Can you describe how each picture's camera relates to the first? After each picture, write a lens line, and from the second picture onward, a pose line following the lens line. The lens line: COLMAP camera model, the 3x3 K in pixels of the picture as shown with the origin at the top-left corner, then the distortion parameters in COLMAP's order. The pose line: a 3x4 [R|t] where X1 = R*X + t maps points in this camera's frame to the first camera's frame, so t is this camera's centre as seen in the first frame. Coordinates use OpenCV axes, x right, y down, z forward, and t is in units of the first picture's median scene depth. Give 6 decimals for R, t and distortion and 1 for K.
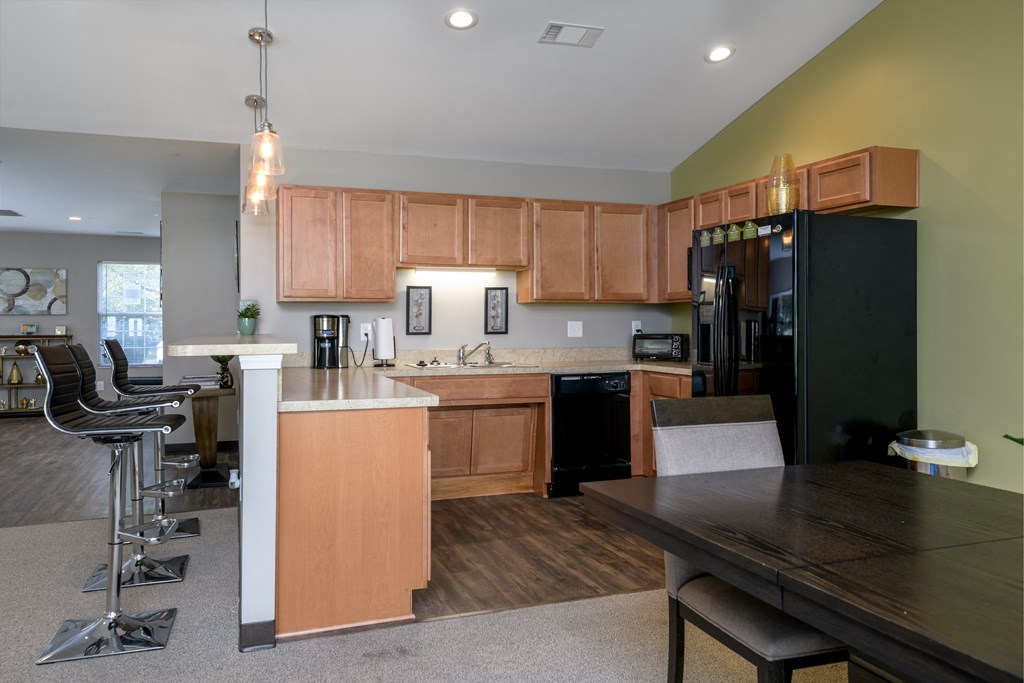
lens RADIAL K [[752.6, 0, 515.1], [0, 752.6, 324.3], [0, 0, 1]] dist [0.003363, 0.000735]
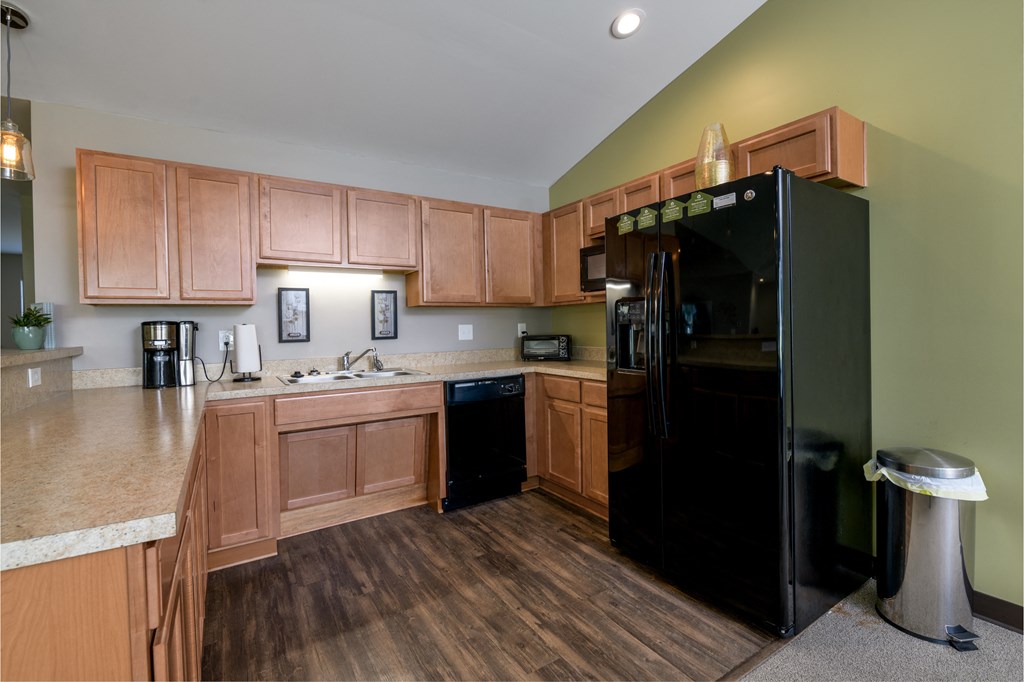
lens RADIAL K [[480.8, 0, 521.9], [0, 480.8, 329.7], [0, 0, 1]] dist [-0.000796, 0.000028]
pose [[0.975829, -0.018472, 0.217752, 0.013319], [0.017654, 0.999828, 0.005703, 0.000571], [-0.217820, -0.001721, 0.975987, 0.391627]]
